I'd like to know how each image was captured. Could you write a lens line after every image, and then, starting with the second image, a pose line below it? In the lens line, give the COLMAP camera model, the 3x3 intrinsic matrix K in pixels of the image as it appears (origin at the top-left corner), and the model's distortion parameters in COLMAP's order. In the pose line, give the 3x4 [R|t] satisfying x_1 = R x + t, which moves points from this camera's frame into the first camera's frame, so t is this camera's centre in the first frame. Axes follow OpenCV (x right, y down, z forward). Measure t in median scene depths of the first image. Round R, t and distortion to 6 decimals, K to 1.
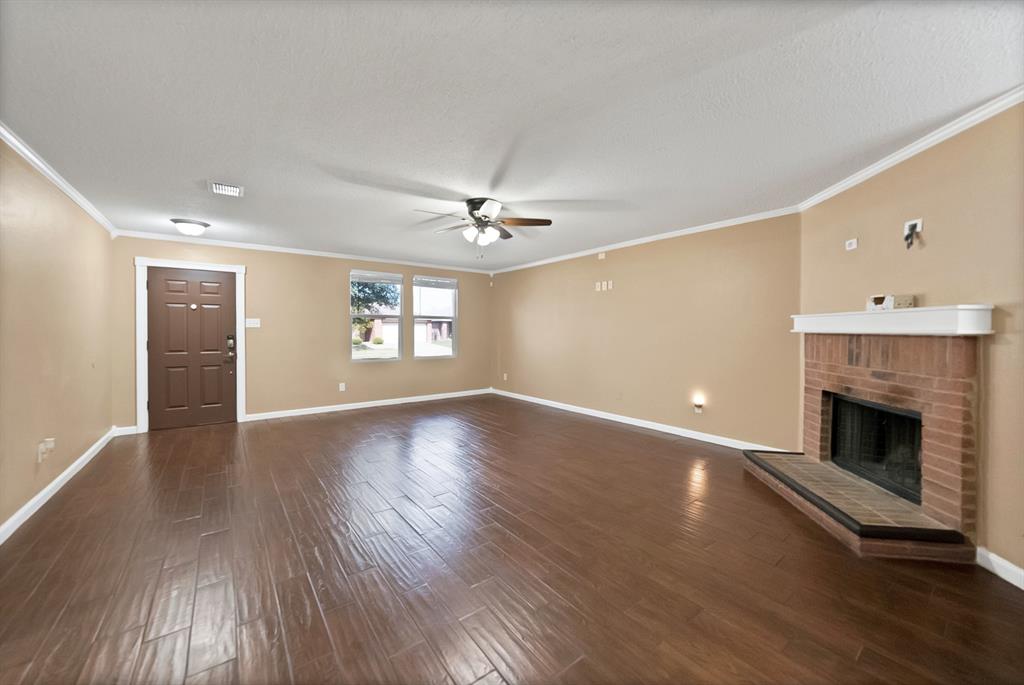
lens RADIAL K [[388.2, 0, 509.4], [0, 388.2, 337.9], [0, 0, 1]] dist [-0.010053, 0.002103]
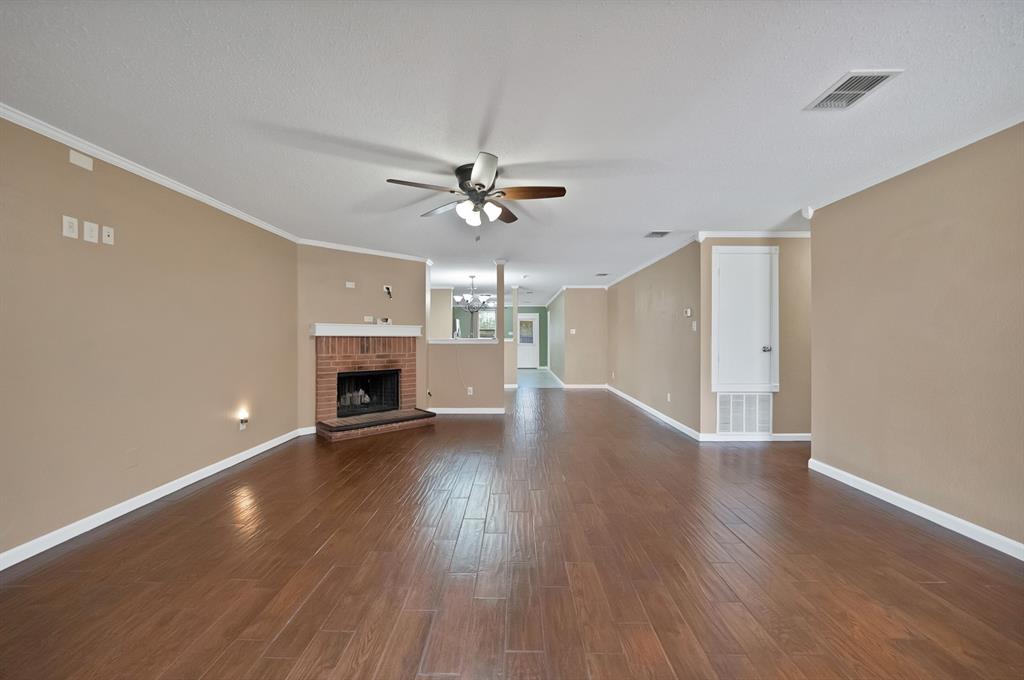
lens RADIAL K [[388.2, 0, 508.0], [0, 388.2, 338.6], [0, 0, 1]] dist [-0.010053, 0.002103]
pose [[-0.784979, -0.005630, 0.619497, -0.741117], [0.008753, 0.999758, 0.020177, -0.029437], [-0.619461, 0.021261, -0.784739, 1.914373]]
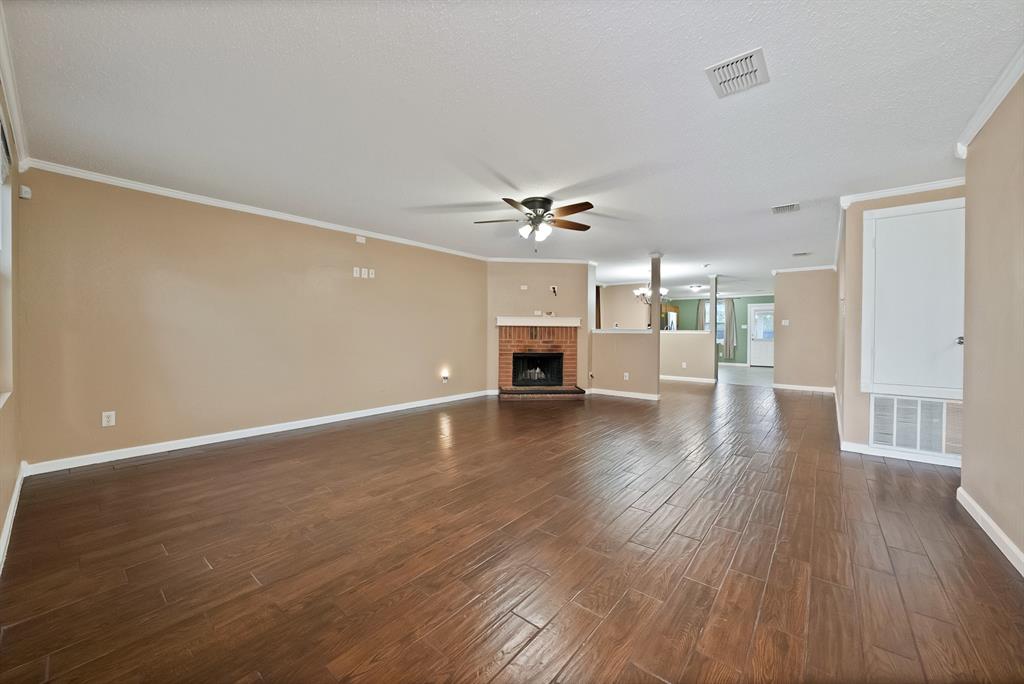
lens RADIAL K [[388.2, 0, 518.1], [0, 388.2, 337.2], [0, 0, 1]] dist [-0.010053, 0.002103]
pose [[-0.240036, -0.018463, 0.970588, -1.349469], [0.010290, 0.999715, 0.021562, 0.004644], [-0.970709, 0.015163, -0.239778, 1.580499]]
